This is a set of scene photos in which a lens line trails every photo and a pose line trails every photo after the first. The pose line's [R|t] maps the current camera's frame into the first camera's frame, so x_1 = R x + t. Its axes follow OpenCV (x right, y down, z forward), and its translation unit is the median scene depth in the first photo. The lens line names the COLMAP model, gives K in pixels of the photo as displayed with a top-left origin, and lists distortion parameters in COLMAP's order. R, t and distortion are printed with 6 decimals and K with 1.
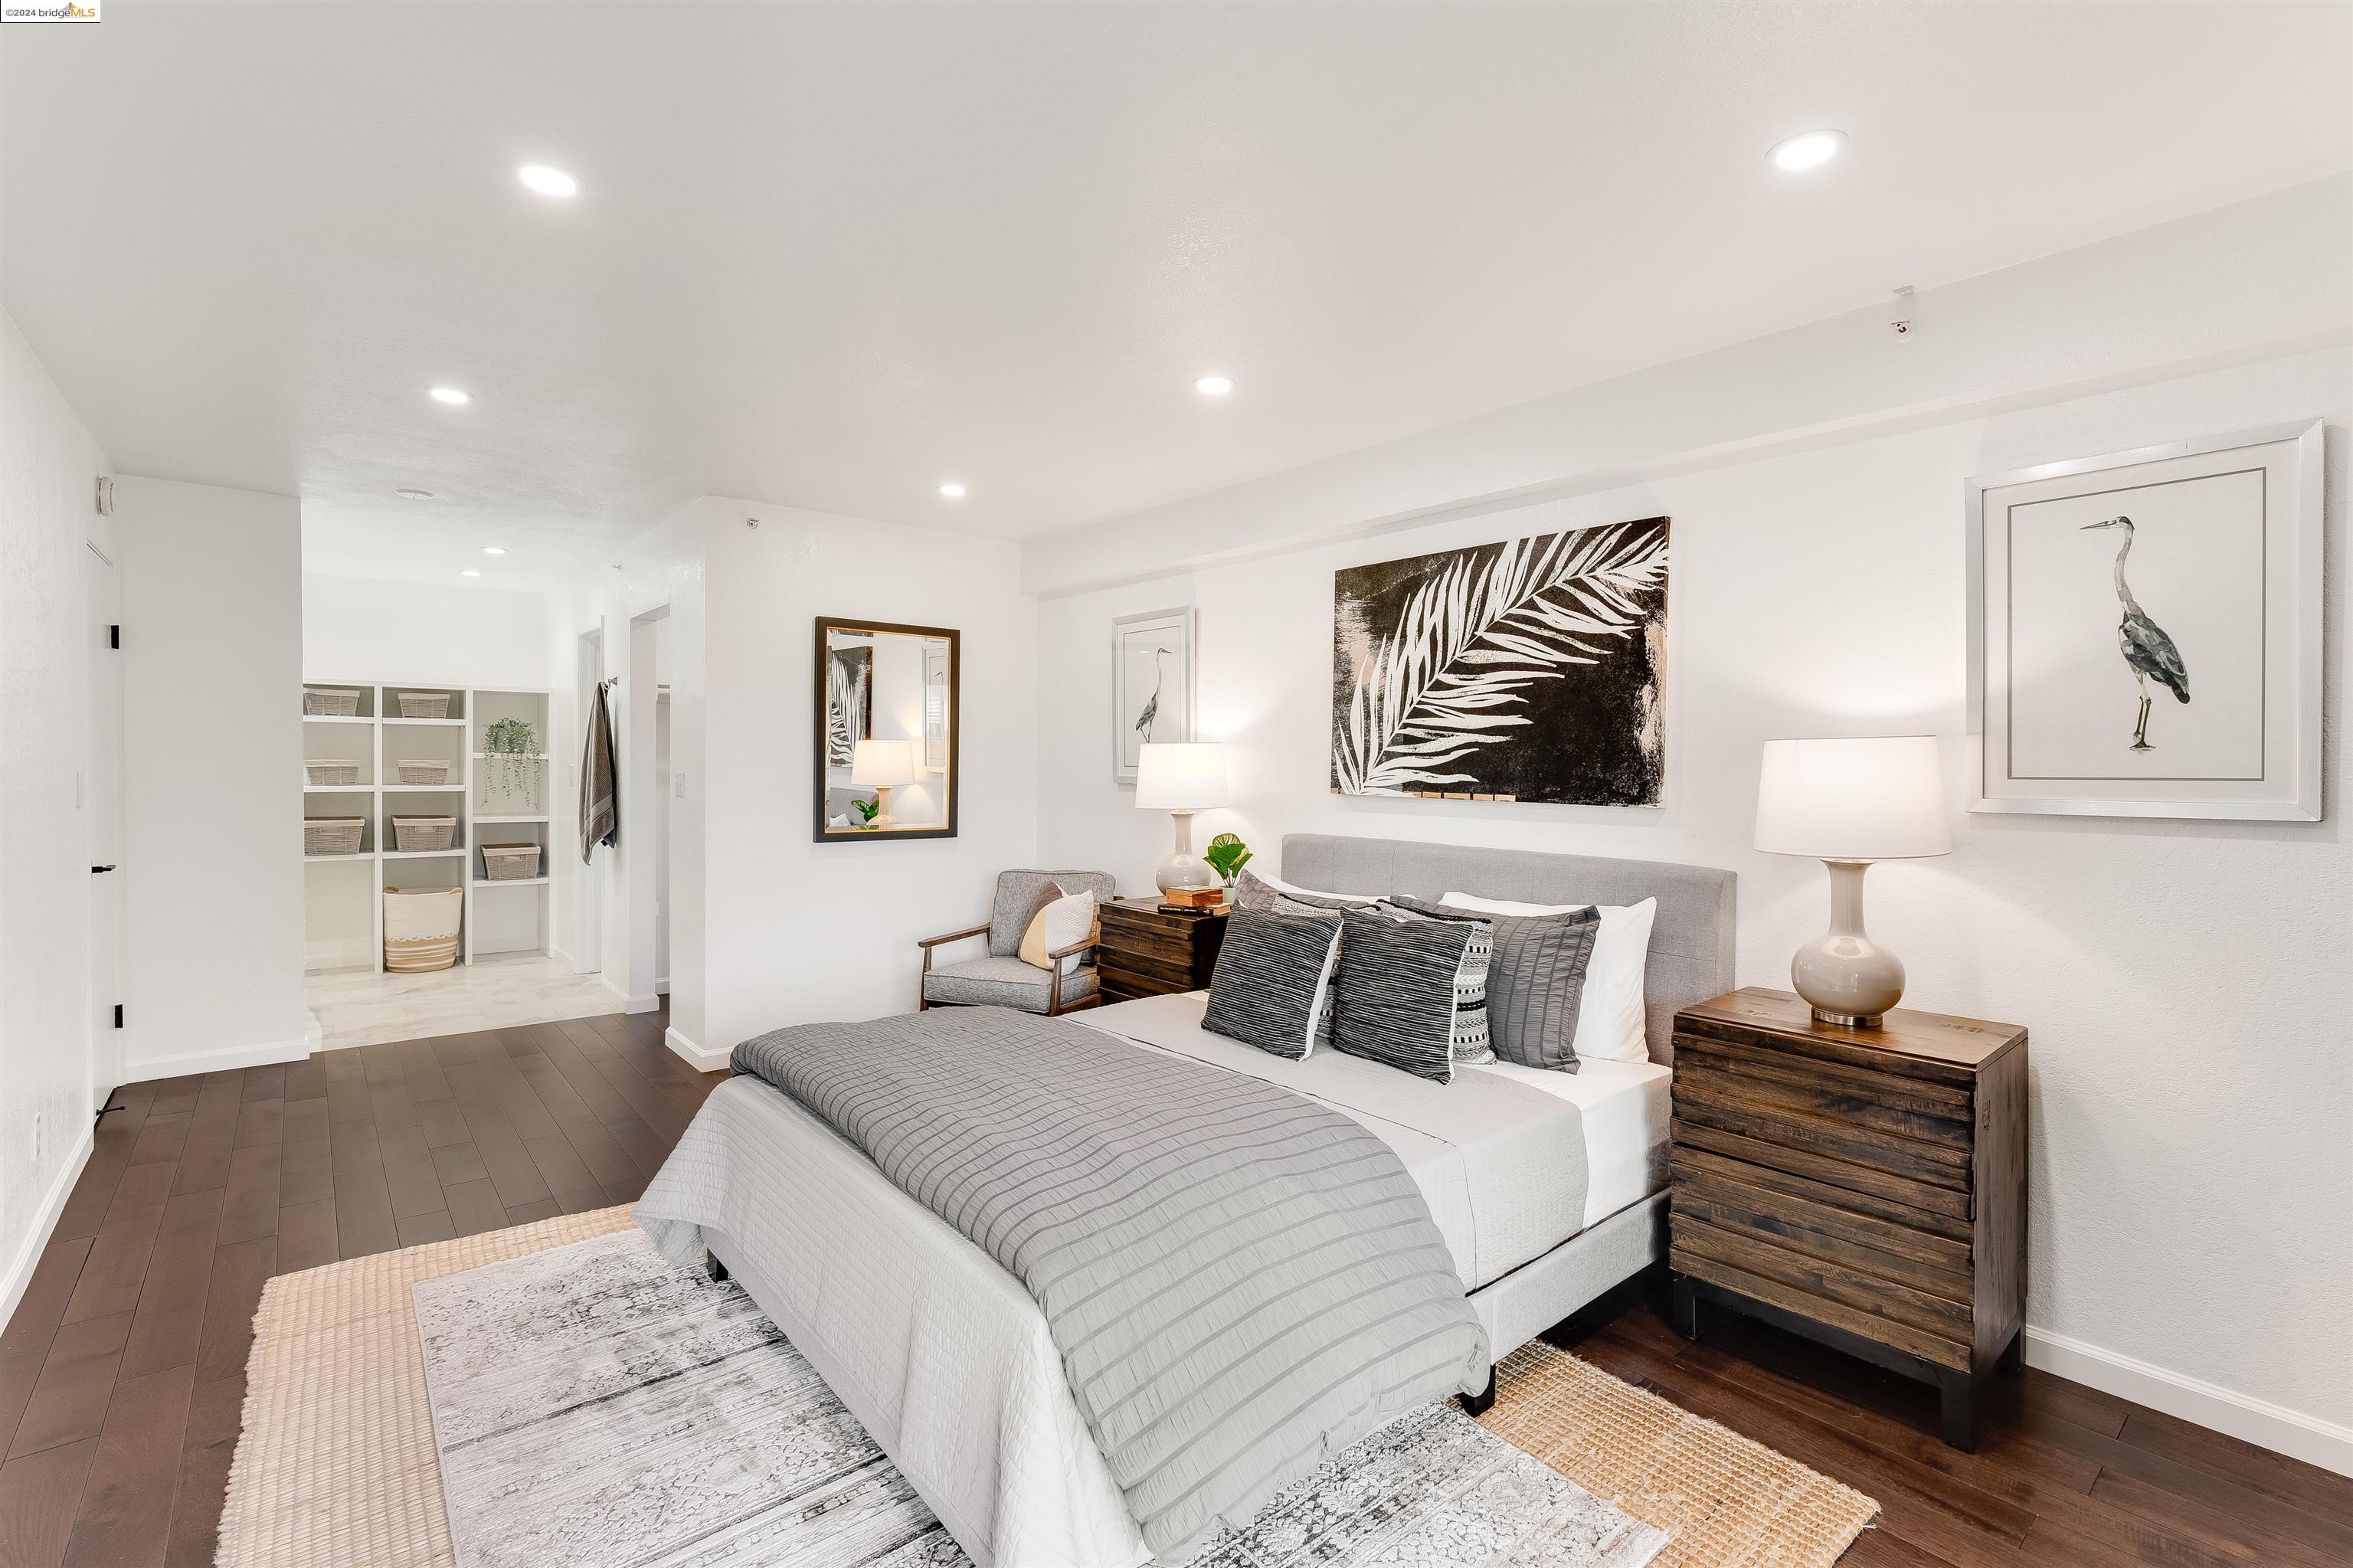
lens RADIAL K [[1076.6, 0, 1176.7], [0, 1076.6, 768.5], [0, 0, 1]] dist [-0.012523, 0.008630]
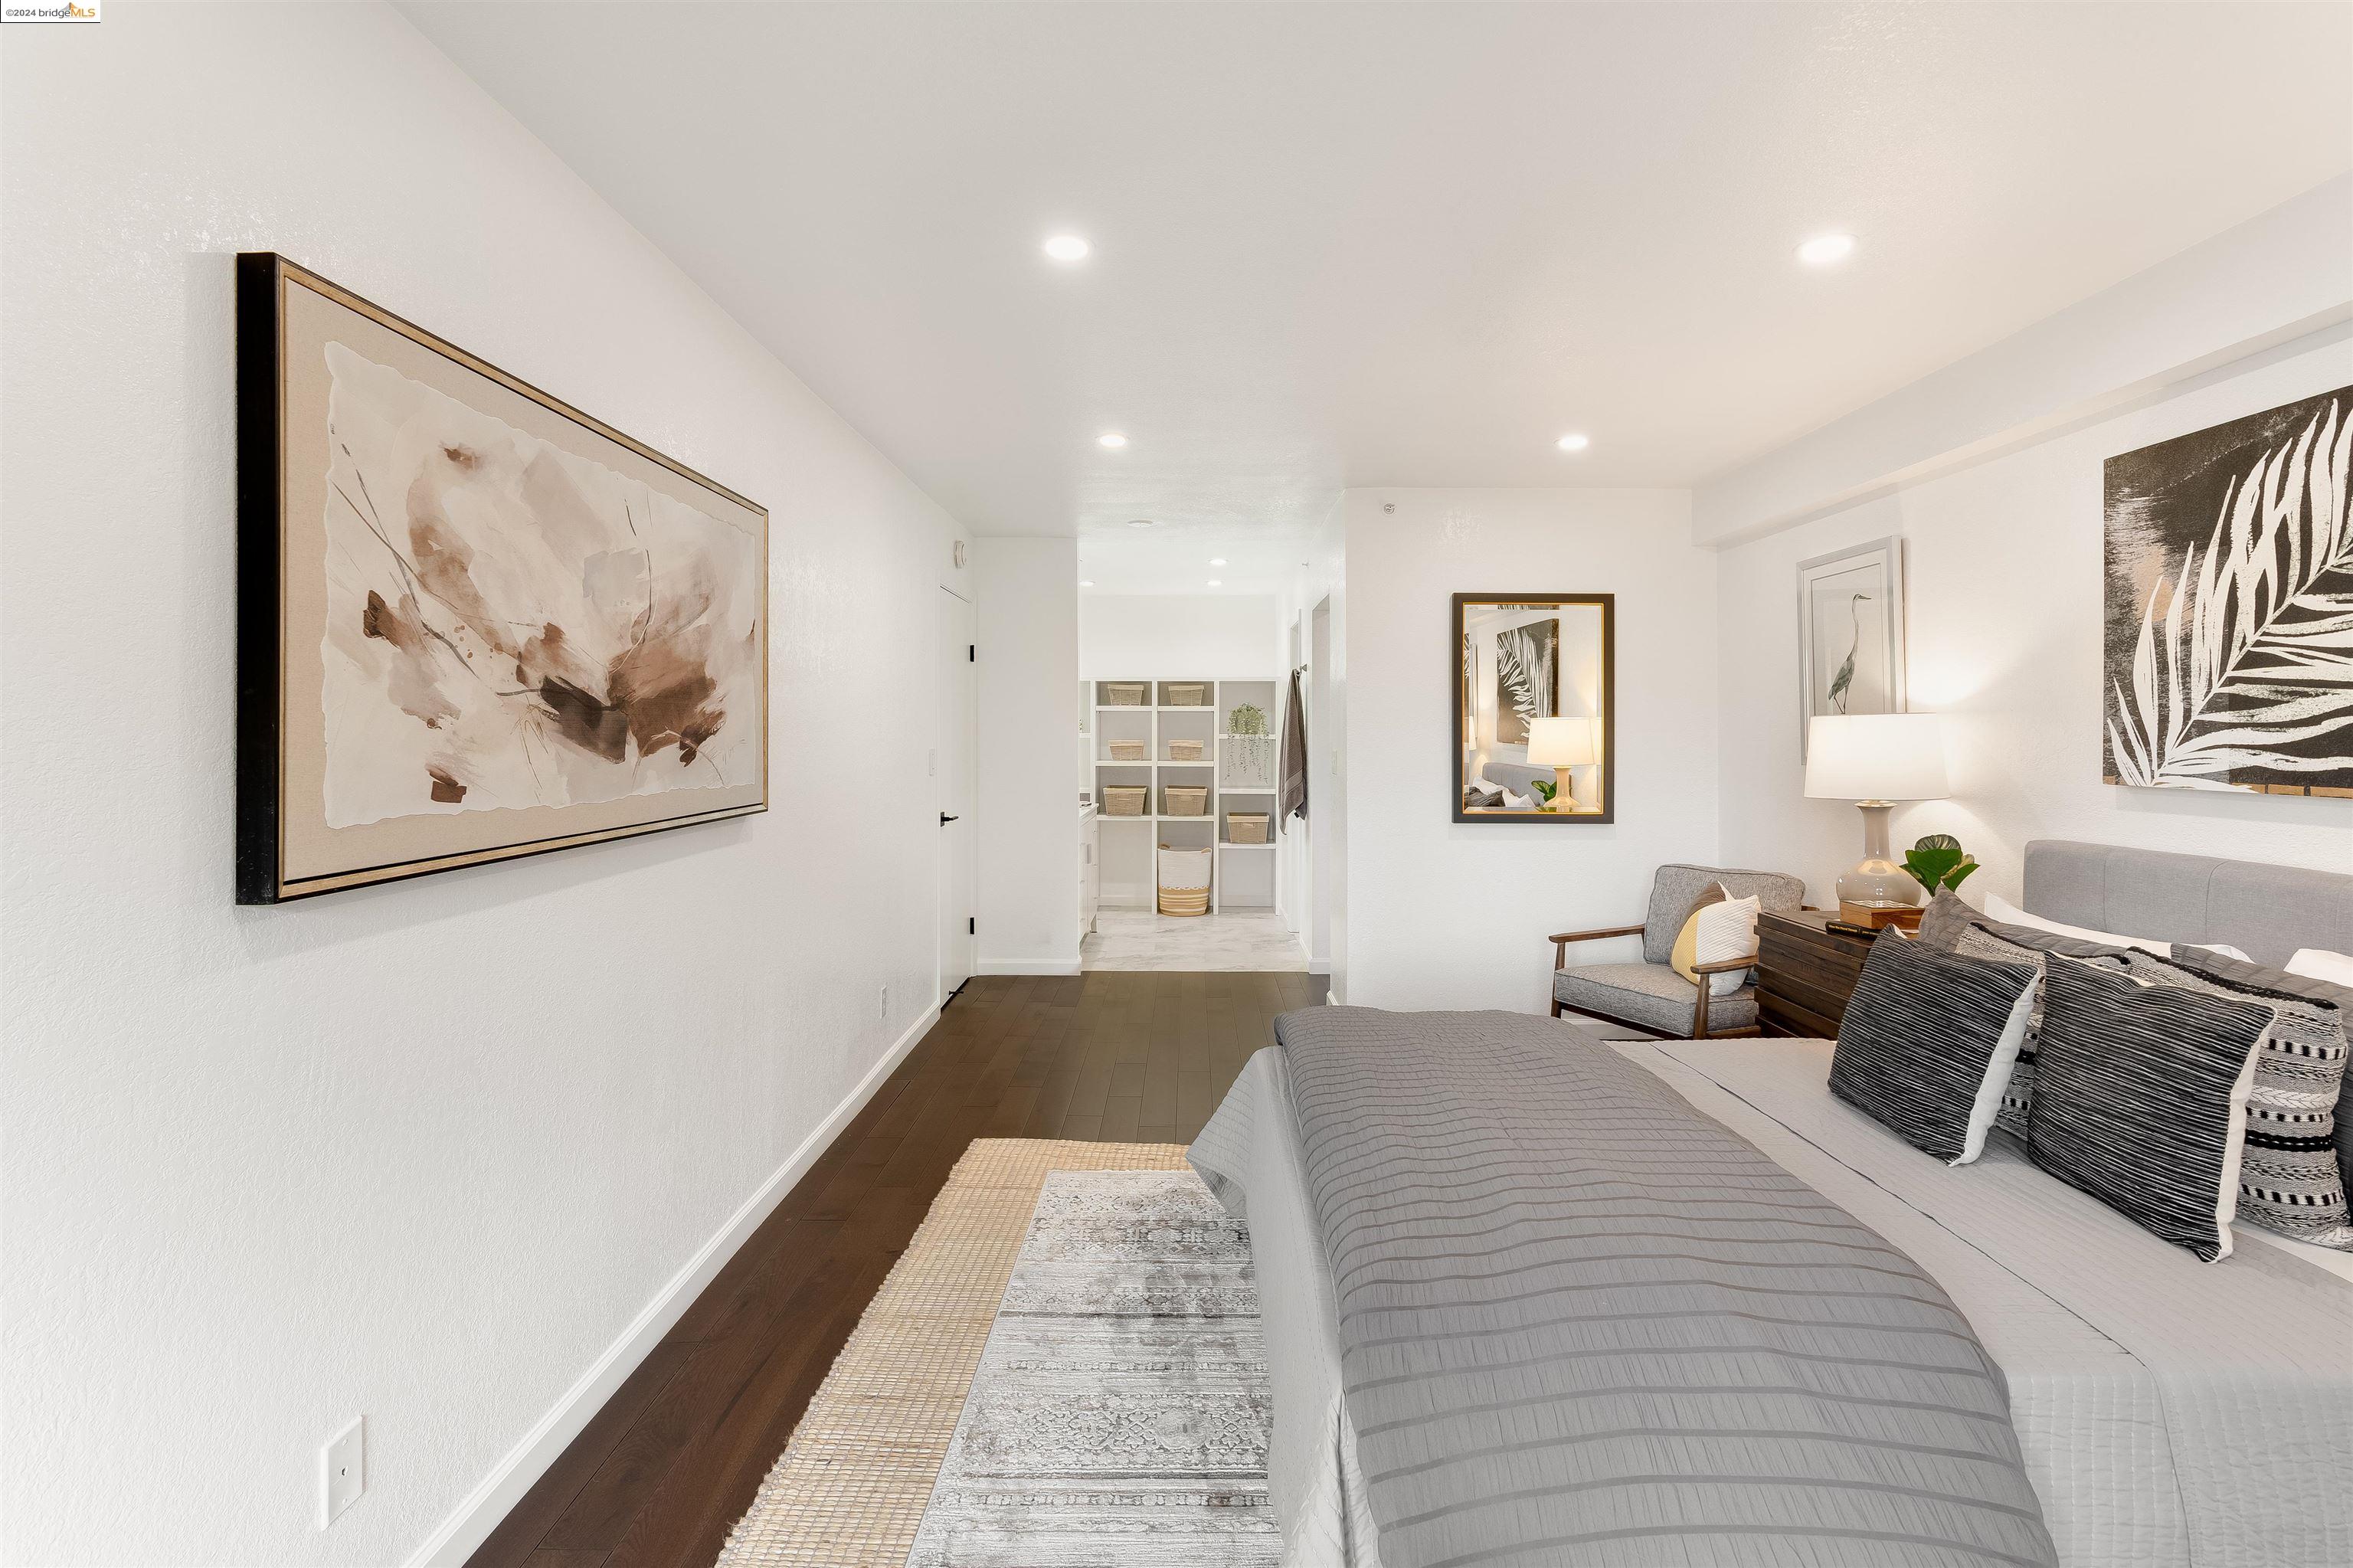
lens RADIAL K [[1086.6, 0, 1175.3], [0, 1086.6, 716.0], [0, 0, 1]] dist [-0.010467, 0.005135]
pose [[0.764135, -0.018603, -0.644788, 0.148249], [0.000109, 0.999588, -0.028711, -0.000346], [0.645056, 0.021869, 0.763822, 0.101360]]
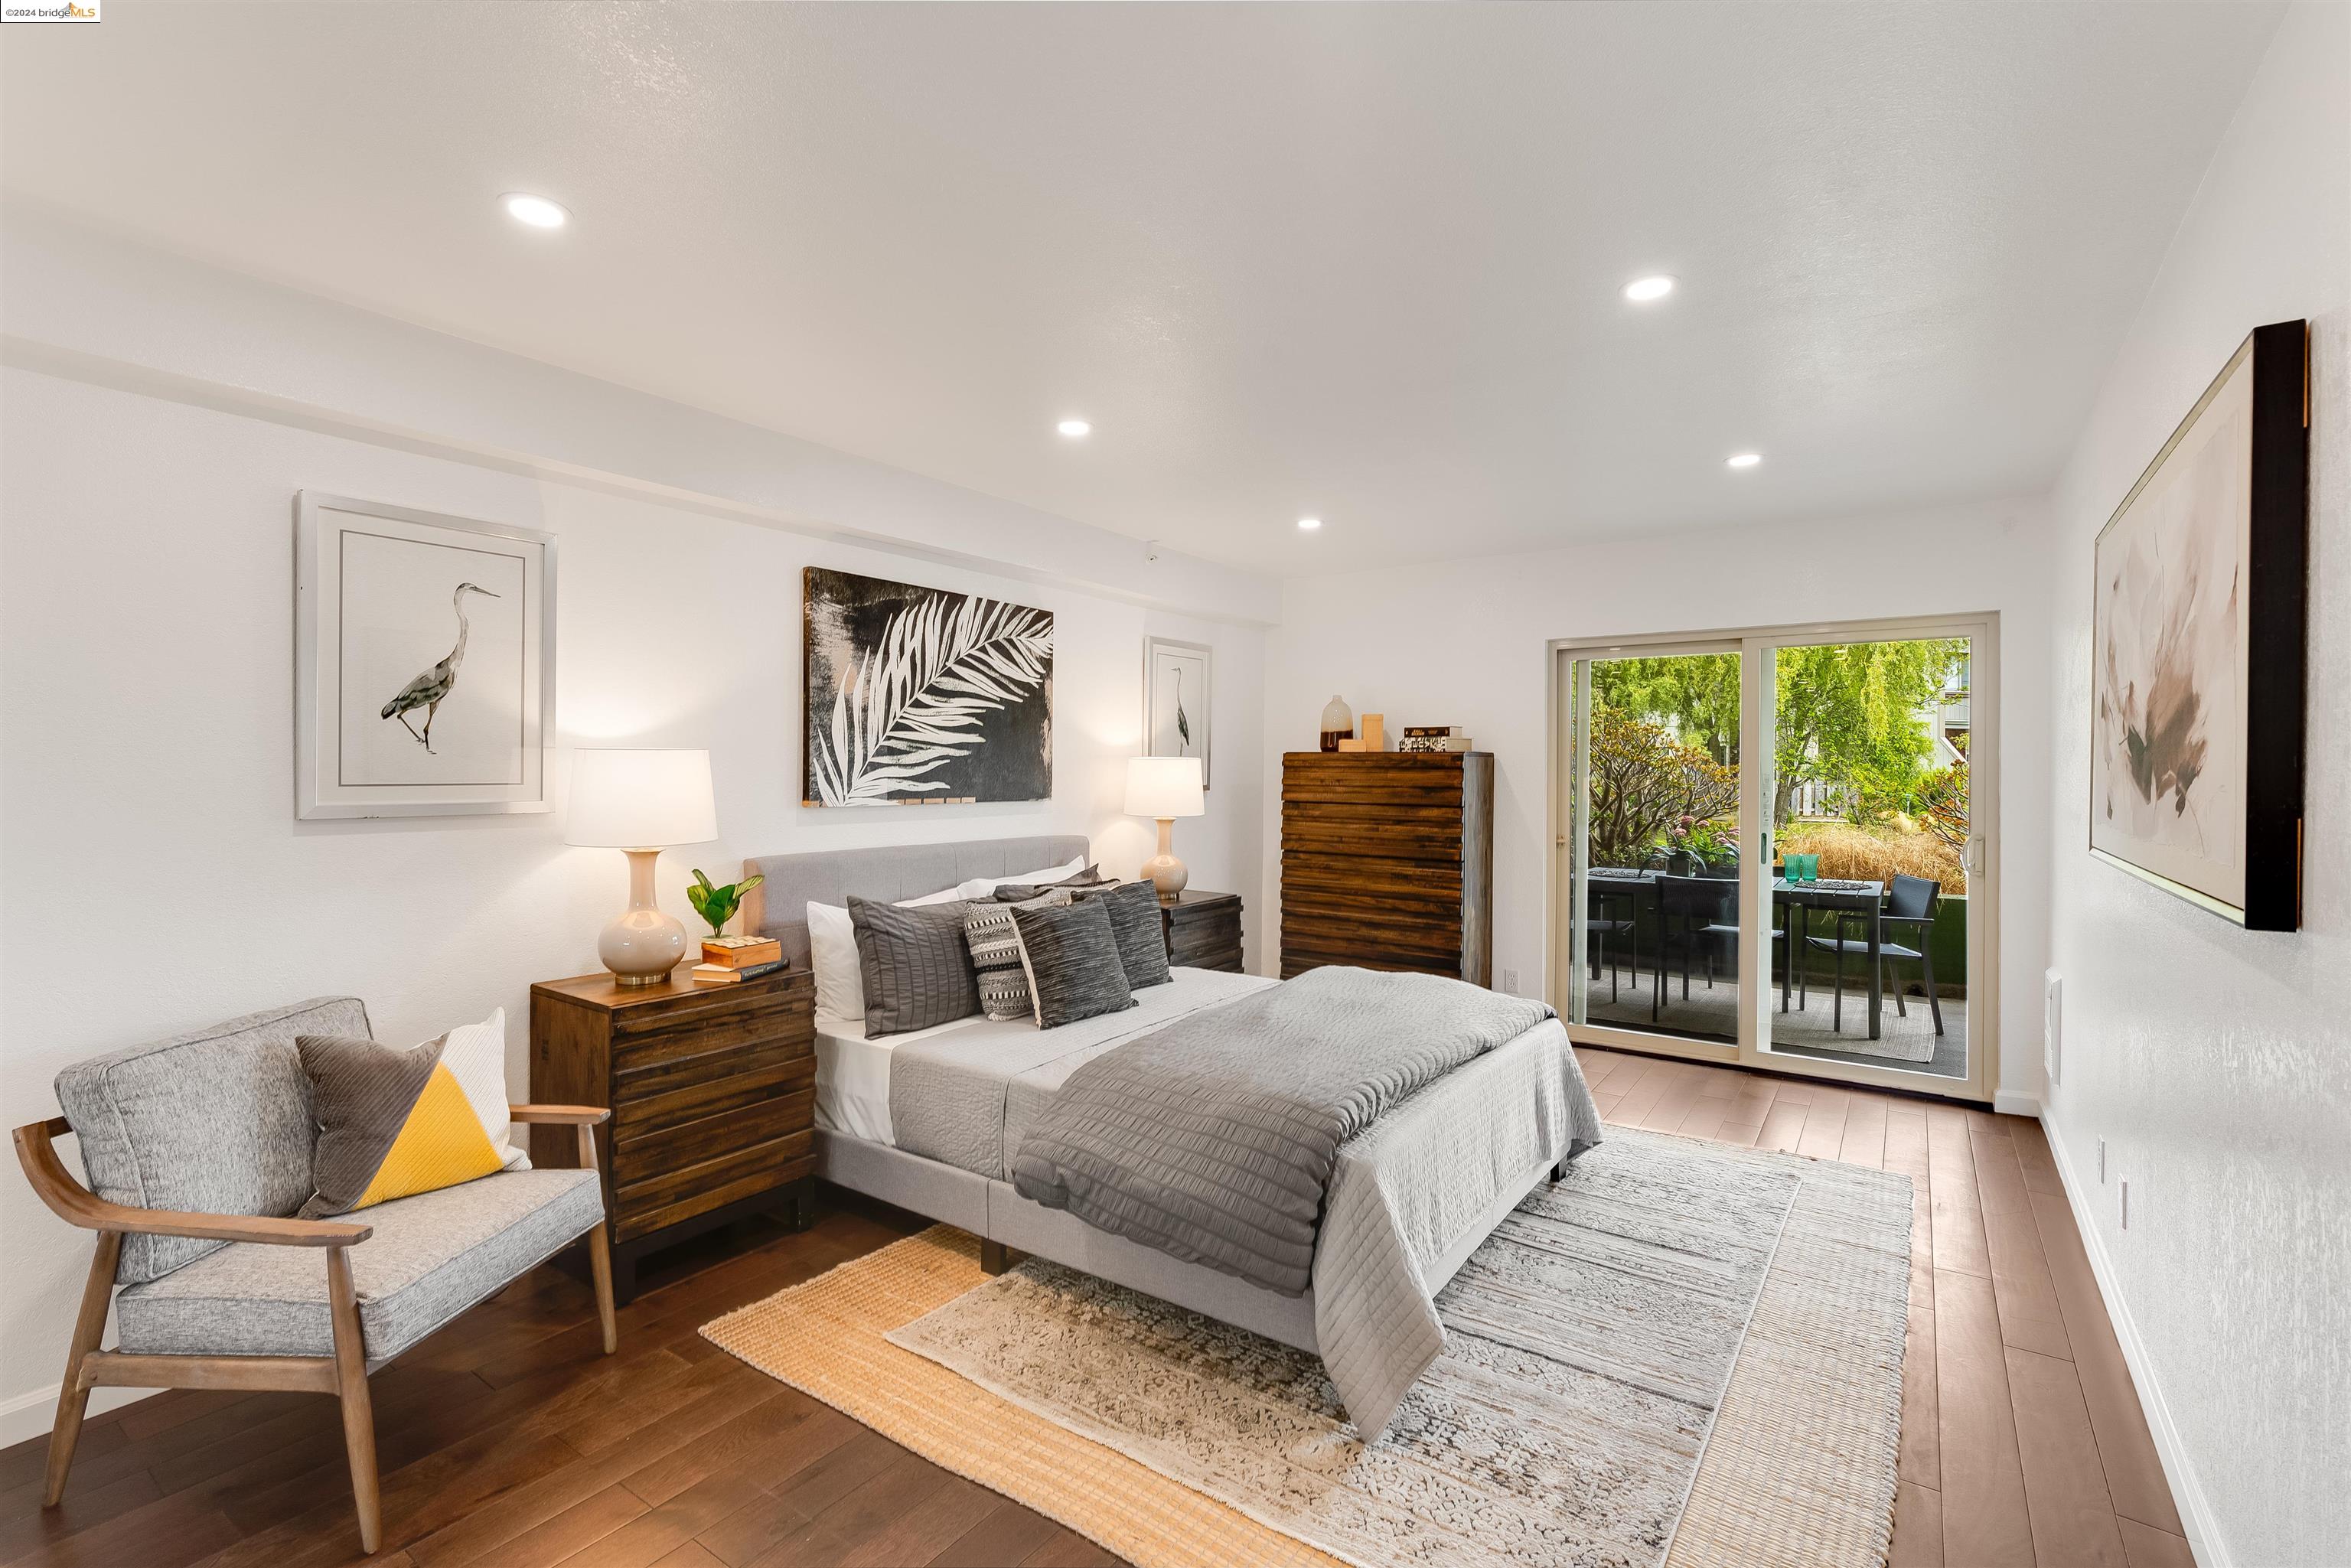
lens RADIAL K [[1069.8, 0, 1175.9], [0, 1069.8, 777.3], [0, 0, 1]] dist [-0.011180, 0.000401]
pose [[-0.272496, -0.017140, 0.962004, -0.891214], [0.002285, 0.999827, 0.018461, -0.020256], [-0.962154, 0.007228, -0.272409, 1.030350]]
